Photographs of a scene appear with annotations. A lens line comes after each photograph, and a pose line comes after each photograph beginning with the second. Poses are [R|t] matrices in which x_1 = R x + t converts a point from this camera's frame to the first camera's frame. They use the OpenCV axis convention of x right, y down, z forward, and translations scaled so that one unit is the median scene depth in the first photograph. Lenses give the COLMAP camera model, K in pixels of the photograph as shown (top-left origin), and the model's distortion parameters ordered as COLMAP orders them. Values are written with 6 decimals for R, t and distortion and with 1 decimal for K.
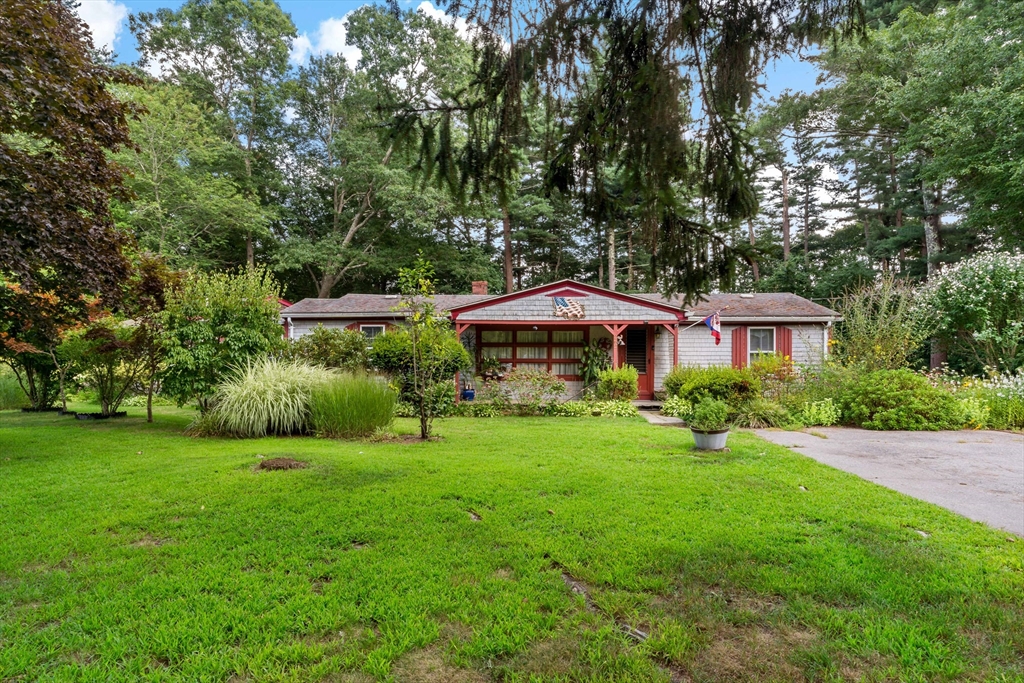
lens RADIAL K [[607.9, 0, 510.1], [0, 607.9, 341.0], [0, 0, 1]] dist [-0.005533, -0.001124]
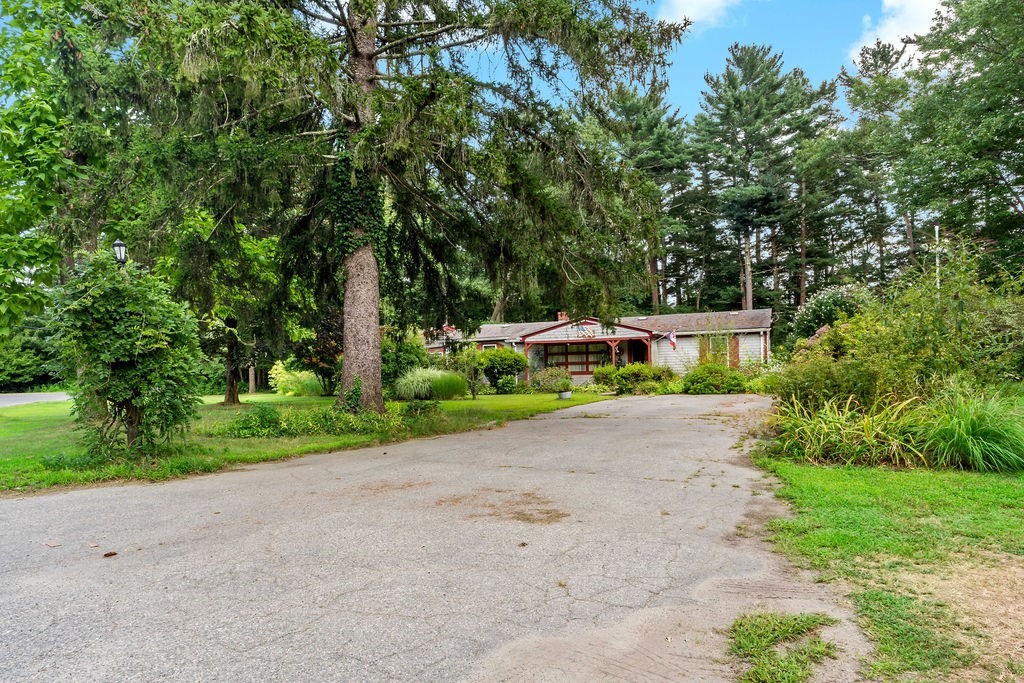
lens RADIAL K [[607.9, 0, 513.0], [0, 607.9, 342.6], [0, 0, 1]] dist [-0.005533, -0.001124]
pose [[0.944440, -0.041838, -0.326011, 0.465165], [0.042331, 0.999088, -0.005585, -0.023635], [0.325947, -0.008525, 0.945349, -0.699751]]
